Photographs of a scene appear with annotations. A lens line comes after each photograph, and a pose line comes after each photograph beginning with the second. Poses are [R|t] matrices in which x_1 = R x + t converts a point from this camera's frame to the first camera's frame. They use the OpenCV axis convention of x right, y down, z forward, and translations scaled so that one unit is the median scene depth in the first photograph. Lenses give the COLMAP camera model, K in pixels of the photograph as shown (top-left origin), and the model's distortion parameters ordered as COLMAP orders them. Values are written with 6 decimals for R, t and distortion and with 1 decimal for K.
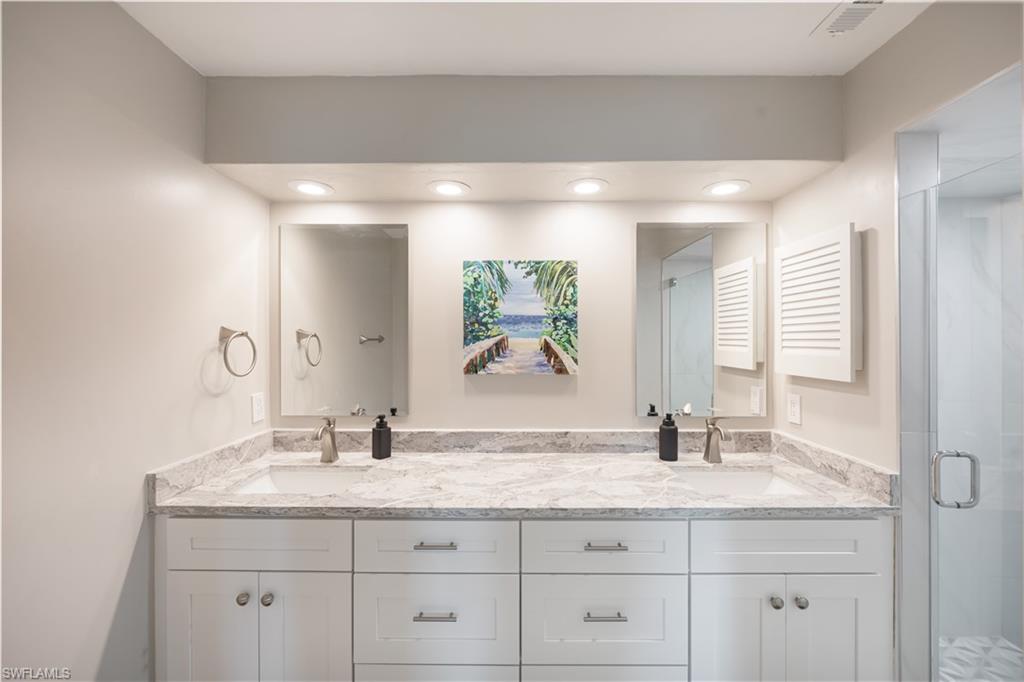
lens RADIAL K [[410.7, 0, 512.1], [0, 410.7, 340.7], [0, 0, 1]] dist [-0.004175, 0.000695]
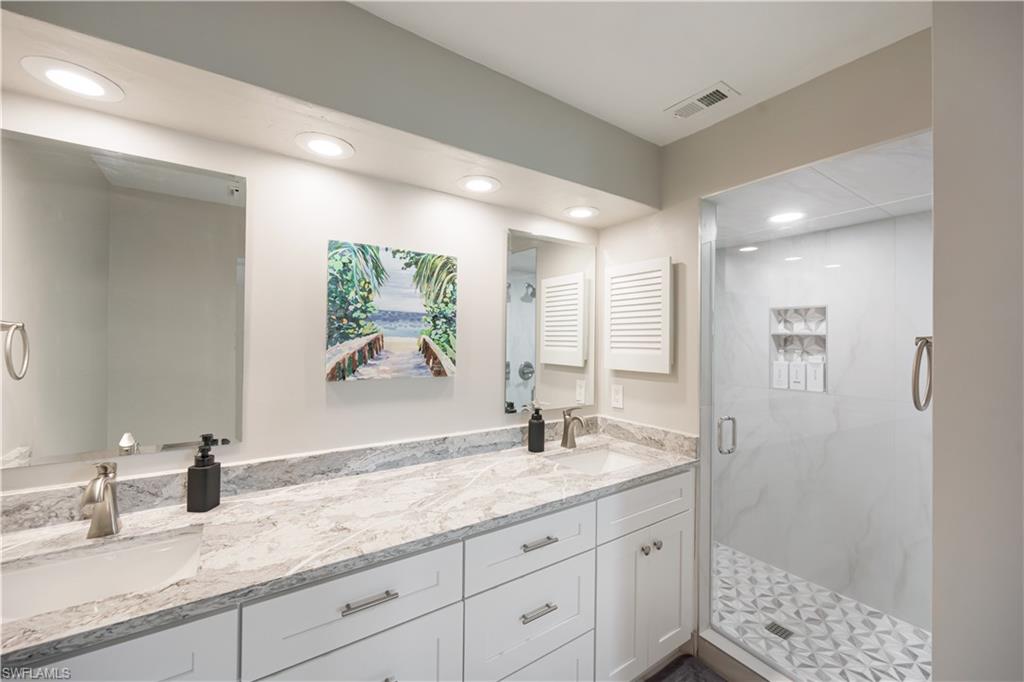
lens RADIAL K [[410.7, 0, 515.5], [0, 410.7, 339.5], [0, 0, 1]] dist [-0.004175, 0.000695]
pose [[0.815633, 0.011606, 0.578454, -0.293953], [-0.010055, 0.999932, -0.005884, 0.001109], [-0.578483, -0.001017, 0.815694, 0.142919]]
